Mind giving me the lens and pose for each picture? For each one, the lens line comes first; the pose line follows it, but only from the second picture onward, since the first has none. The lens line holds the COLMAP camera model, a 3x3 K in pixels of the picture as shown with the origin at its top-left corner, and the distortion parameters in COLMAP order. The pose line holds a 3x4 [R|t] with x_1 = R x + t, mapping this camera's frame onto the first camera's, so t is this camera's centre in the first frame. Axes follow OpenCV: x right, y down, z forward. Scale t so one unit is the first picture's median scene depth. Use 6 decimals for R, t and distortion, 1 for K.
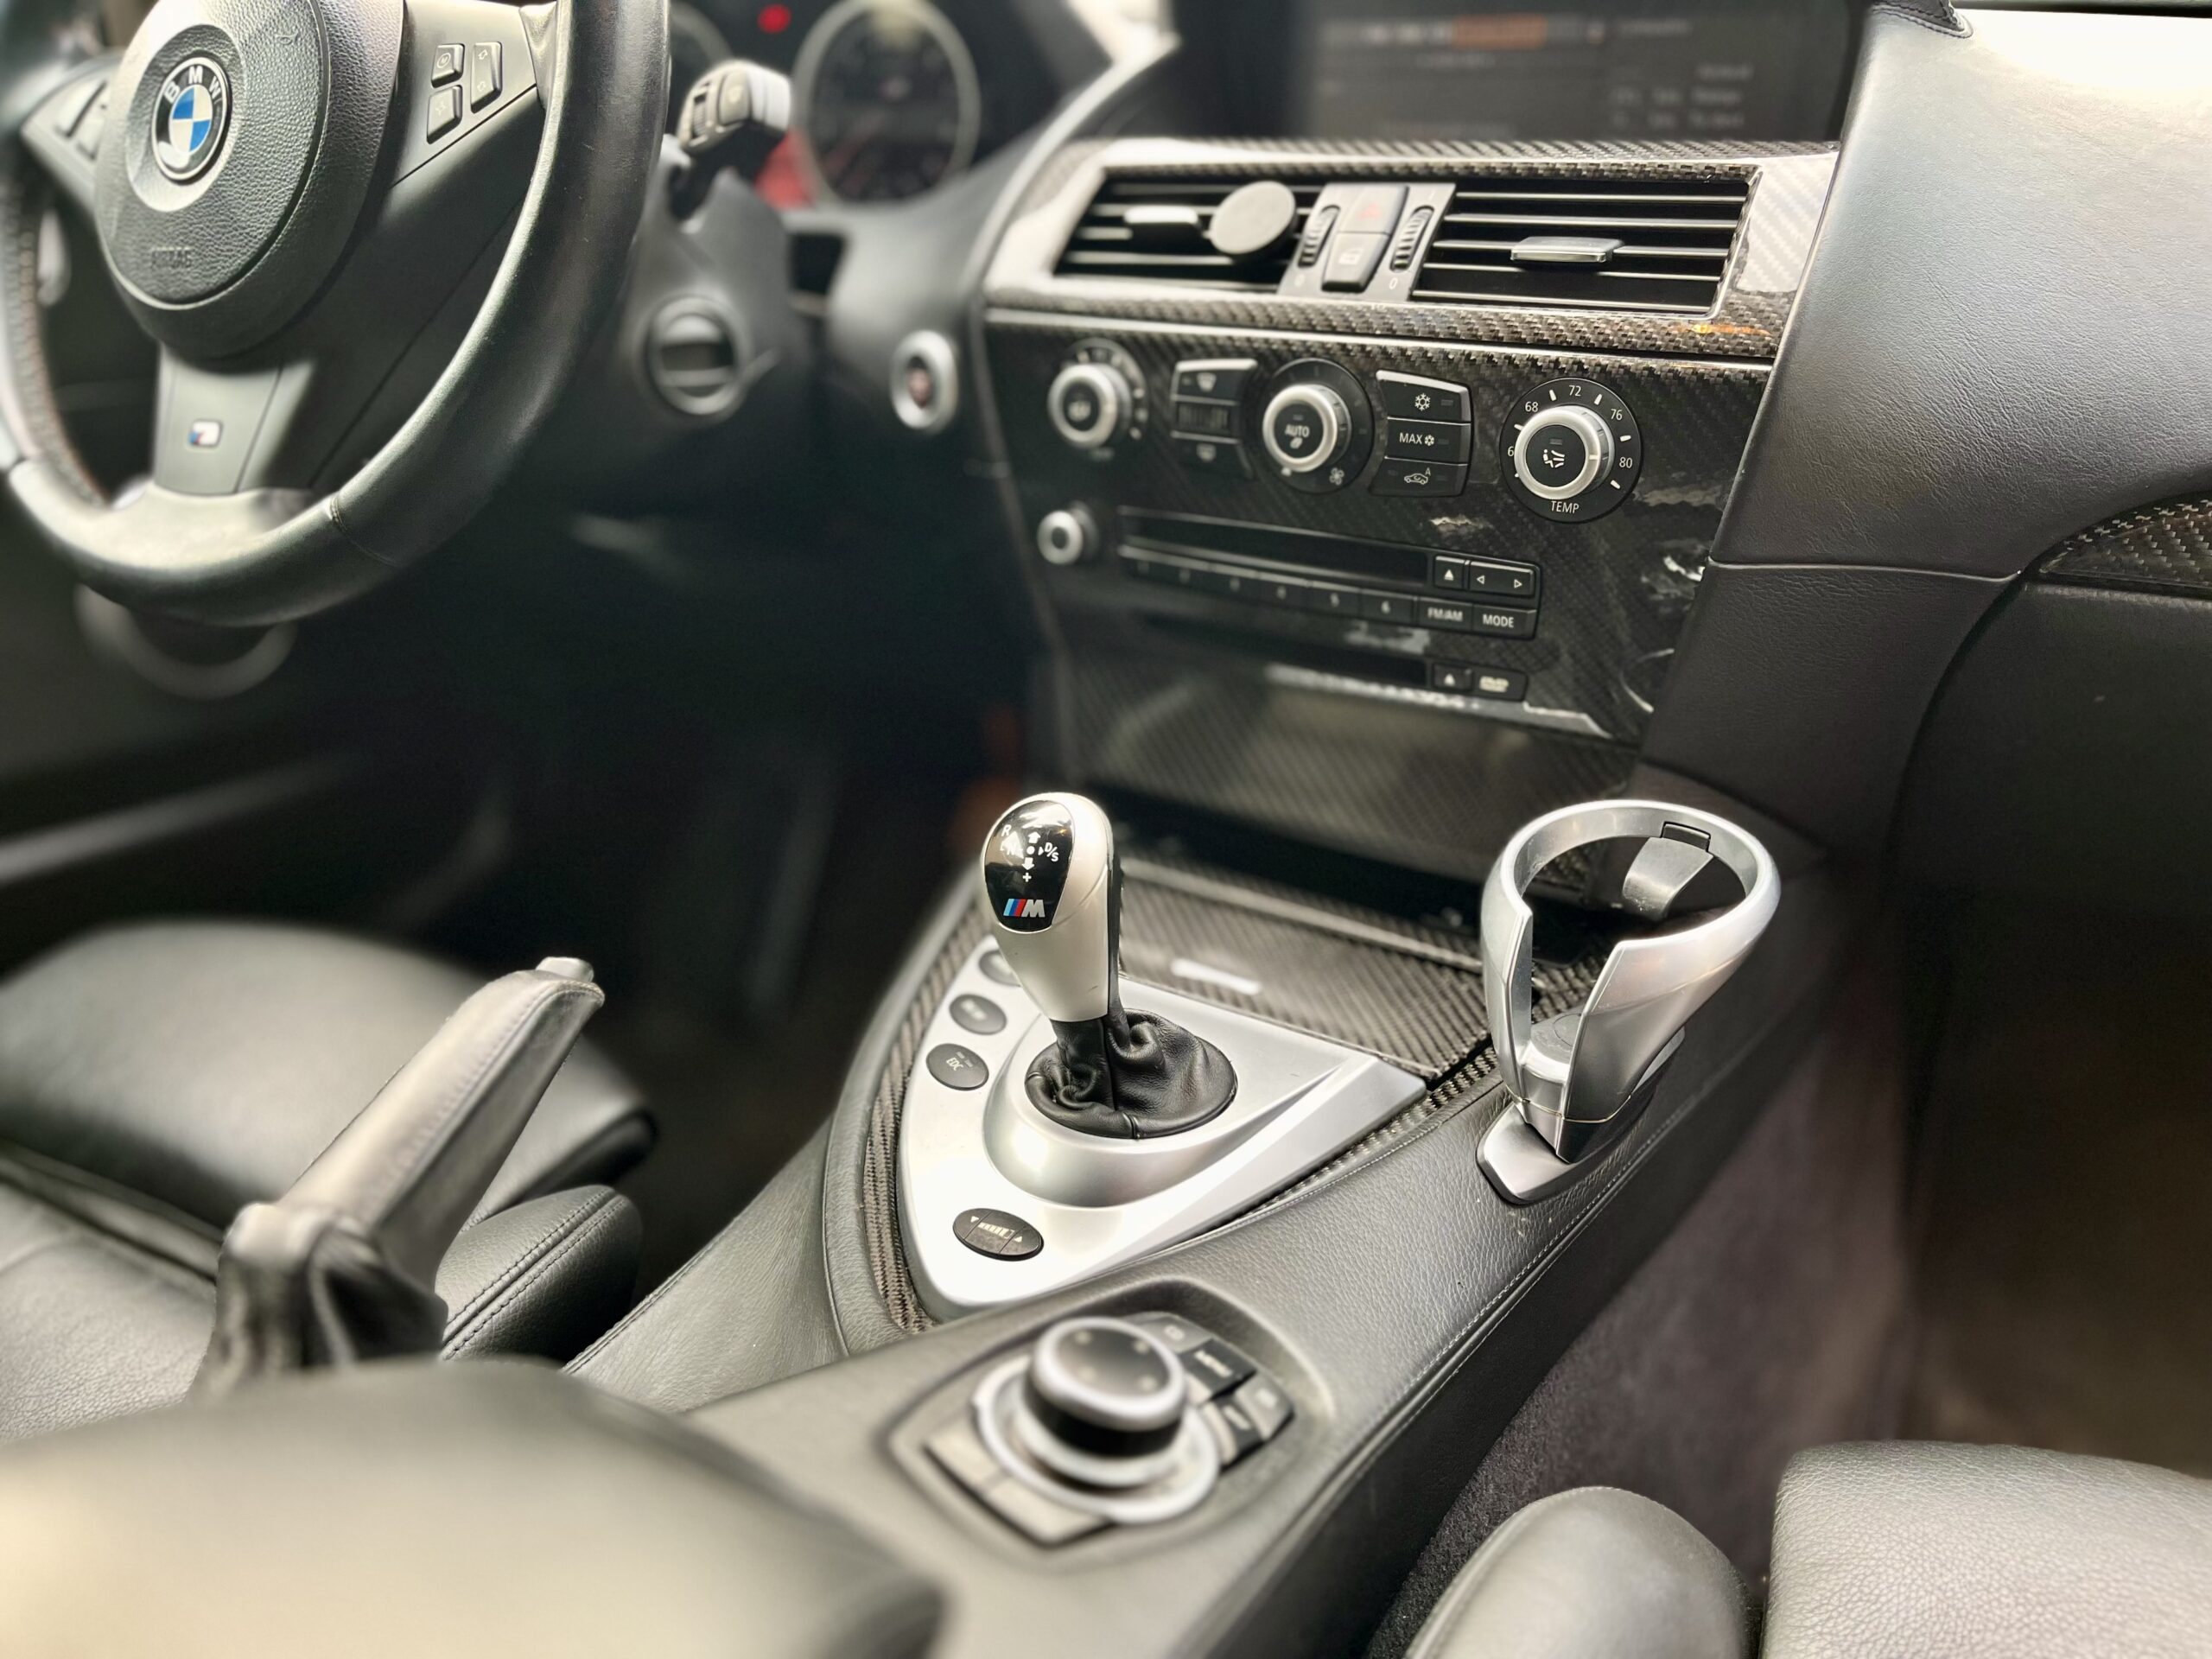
lens RADIAL K [[1667.6, 0, 1106.0], [0, 1667.6, 829.5], [0, 0, 1]] dist [0.002965, 0.000777]
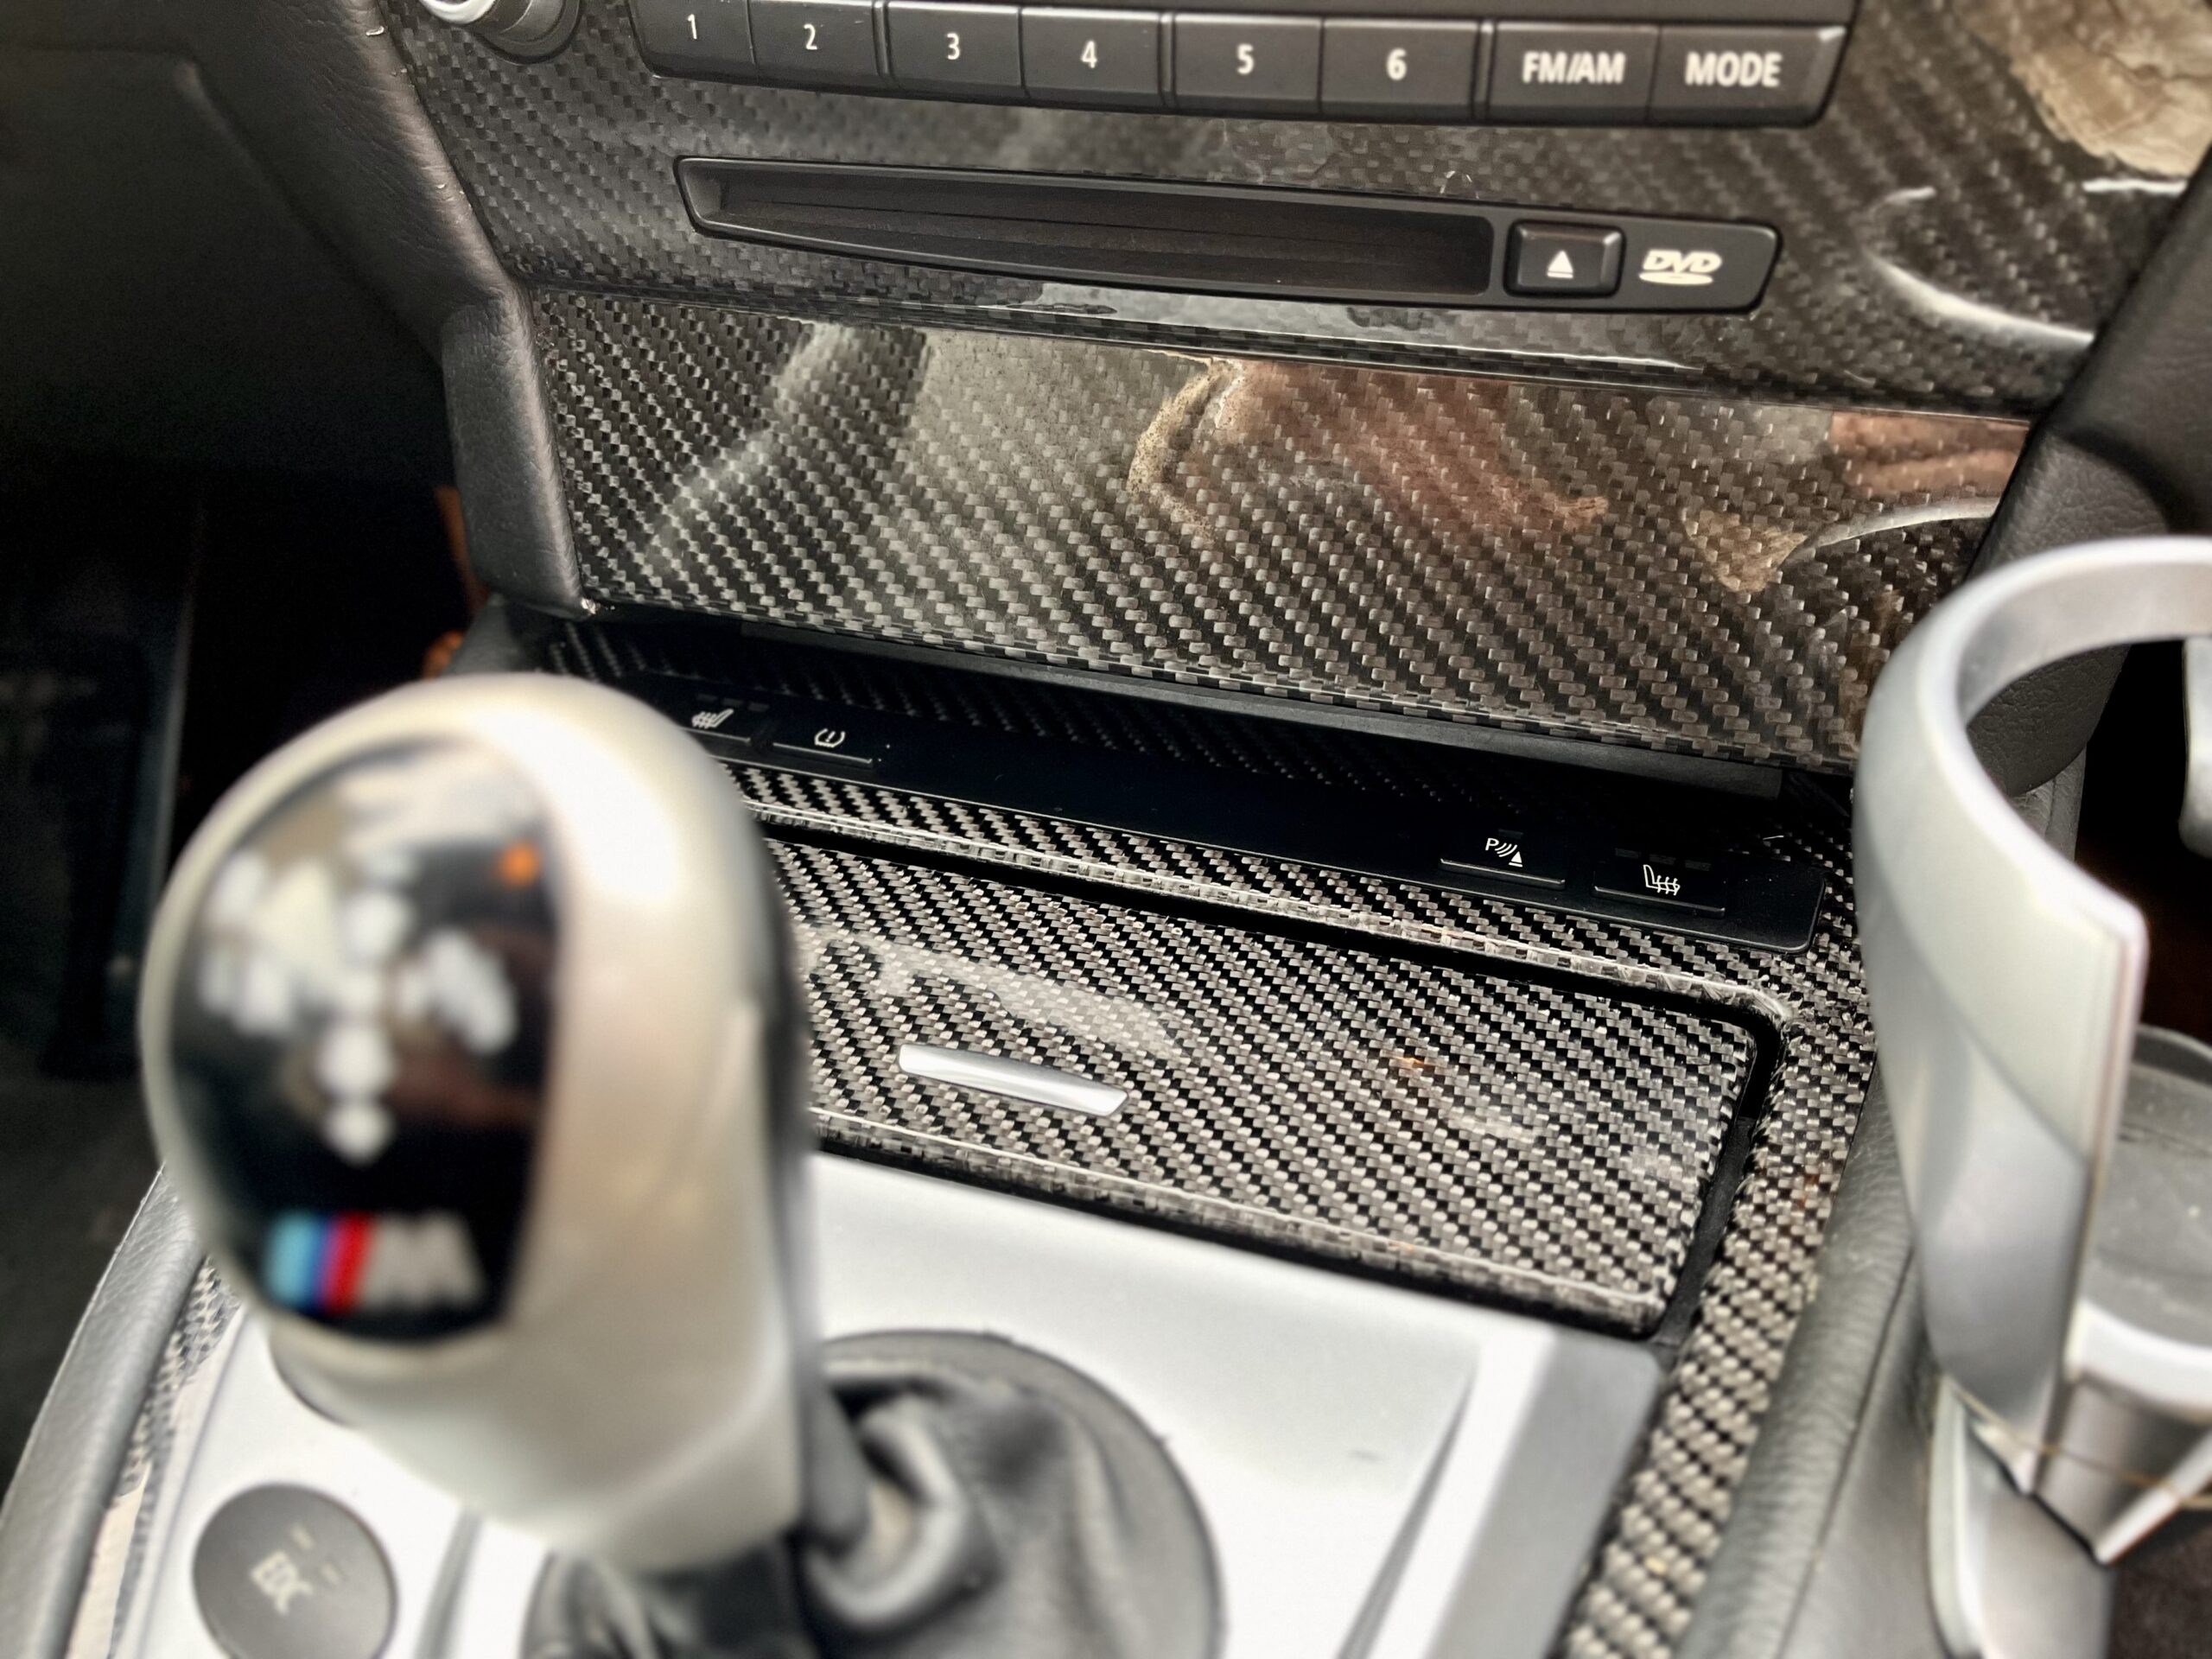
lens RADIAL K [[1667.6, 0, 1106.0], [0, 1667.6, 829.5], [0, 0, 1]] dist [0.002965, 0.000777]
pose [[0.959839, -0.124112, 0.251604, -0.005051], [0.094195, 0.987331, 0.127693, -0.022928], [-0.264265, -0.098865, 0.959369, 0.700641]]
